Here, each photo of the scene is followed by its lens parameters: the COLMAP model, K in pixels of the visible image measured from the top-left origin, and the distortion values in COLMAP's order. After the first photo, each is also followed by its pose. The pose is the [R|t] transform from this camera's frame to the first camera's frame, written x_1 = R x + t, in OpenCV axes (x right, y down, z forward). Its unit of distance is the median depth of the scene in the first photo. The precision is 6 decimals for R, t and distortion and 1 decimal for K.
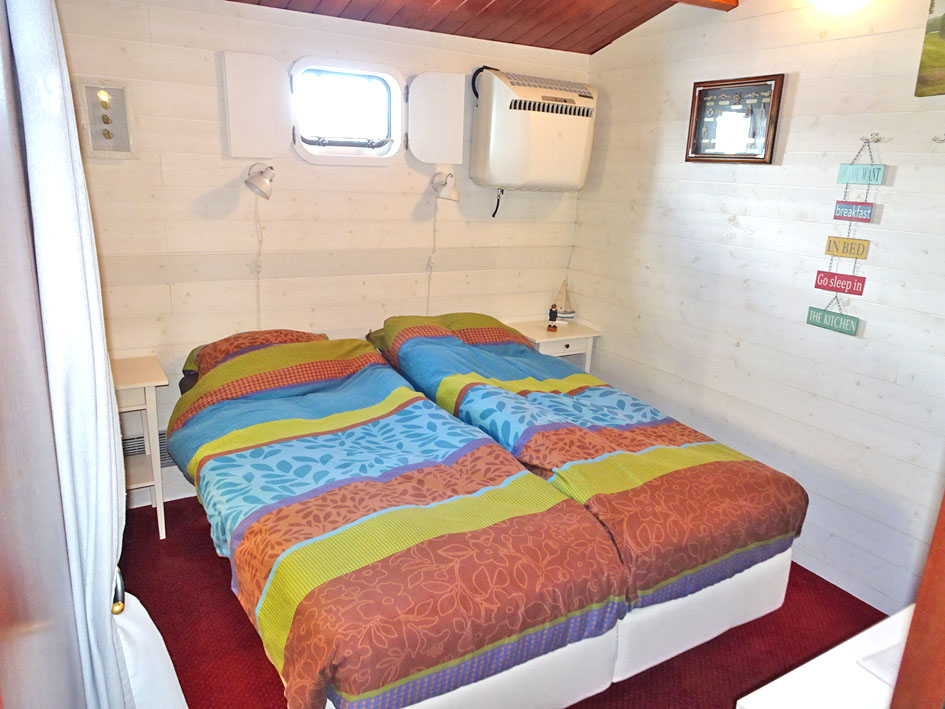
lens RADIAL K [[668.8, 0, 471.2], [0, 668.8, 351.5], [0, 0, 1]] dist [0.001020, 0.007270]
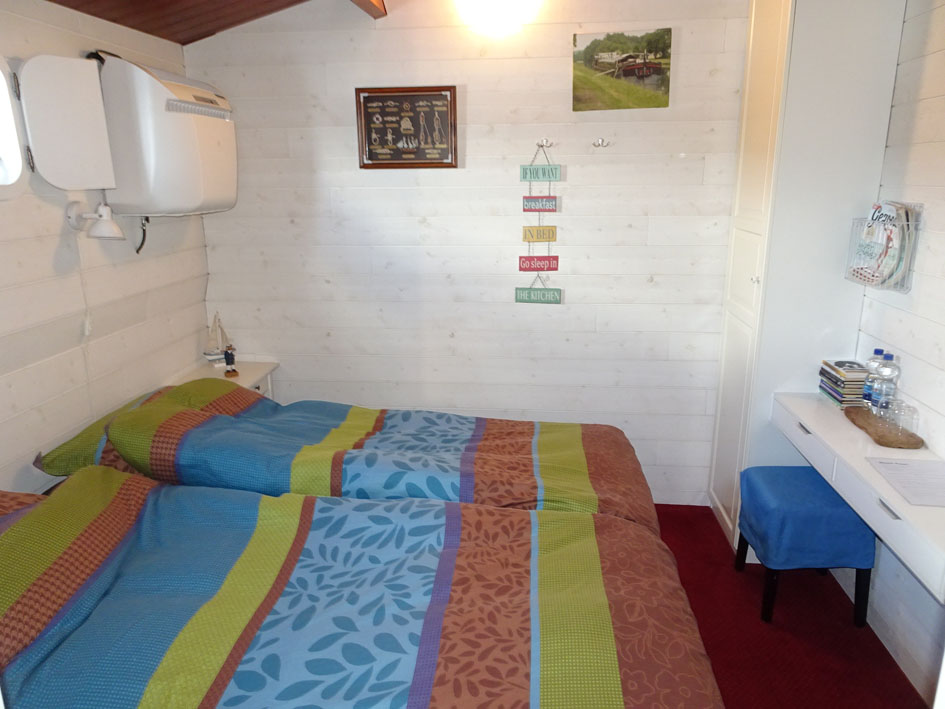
lens RADIAL K [[668.8, 0, 468.9], [0, 668.8, 354.6], [0, 0, 1]] dist [0.001020, 0.007270]
pose [[0.600088, -0.261638, 0.755936, -0.483927], [0.251744, 0.958751, 0.131991, -0.137376], [-0.759289, 0.111096, 0.641201, 0.344808]]
